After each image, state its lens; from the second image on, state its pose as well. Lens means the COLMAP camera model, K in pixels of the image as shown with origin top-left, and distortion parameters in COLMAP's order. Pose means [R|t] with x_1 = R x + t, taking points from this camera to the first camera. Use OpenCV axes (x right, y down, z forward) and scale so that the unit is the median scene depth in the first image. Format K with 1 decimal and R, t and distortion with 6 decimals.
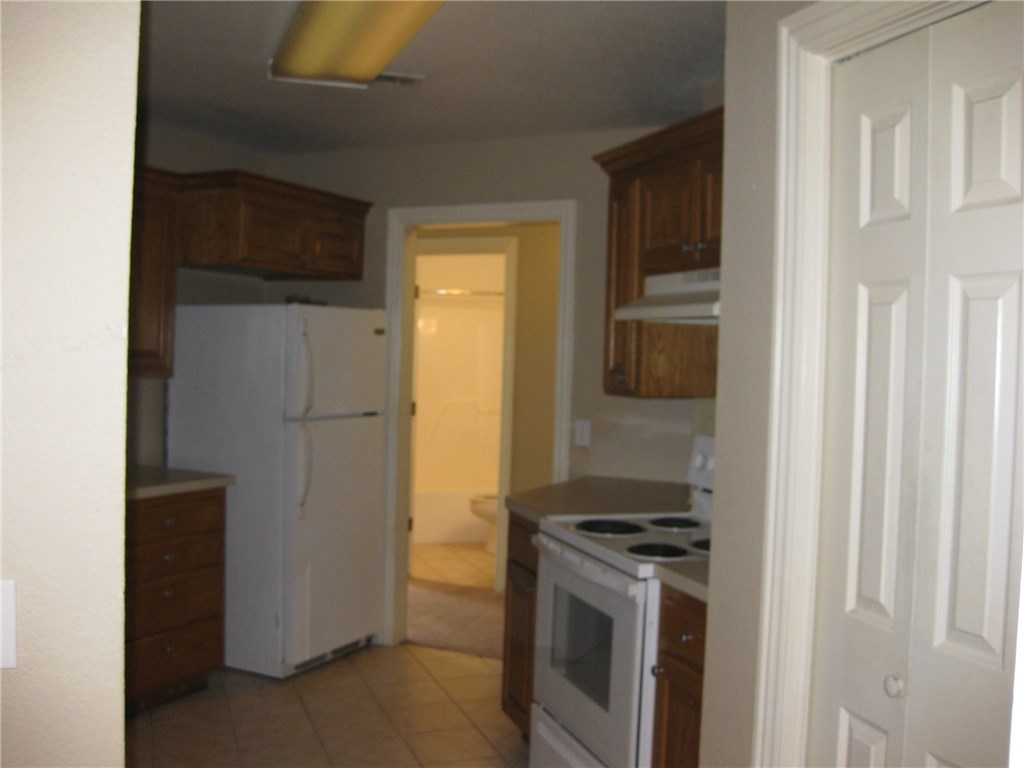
lens RADIAL K [[1058.7, 0, 512.0], [0, 1058.7, 384.0], [0, 0, 1]] dist [-0.111258, 0.021994]
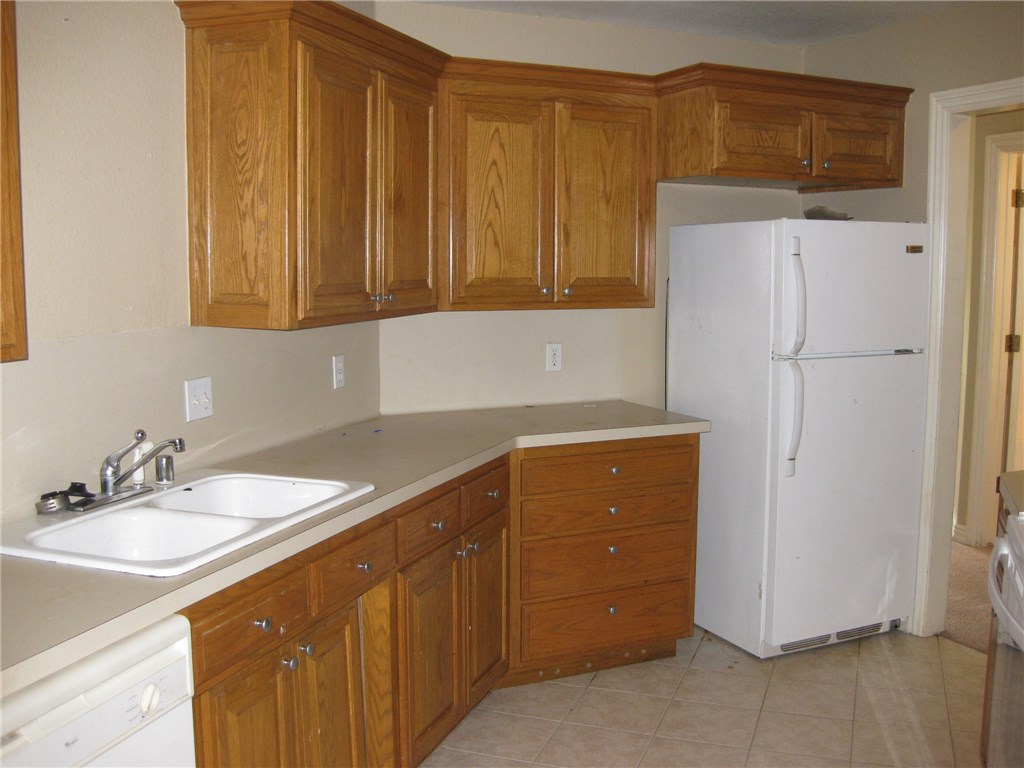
lens RADIAL K [[1058.7, 0, 512.0], [0, 1058.7, 384.0], [0, 0, 1]] dist [-0.111258, 0.021994]
pose [[0.787648, 0.044175, -0.614540, 0.135862], [0.003263, 0.997113, 0.075858, -0.009742], [0.616117, -0.061755, 0.785230, 0.208781]]
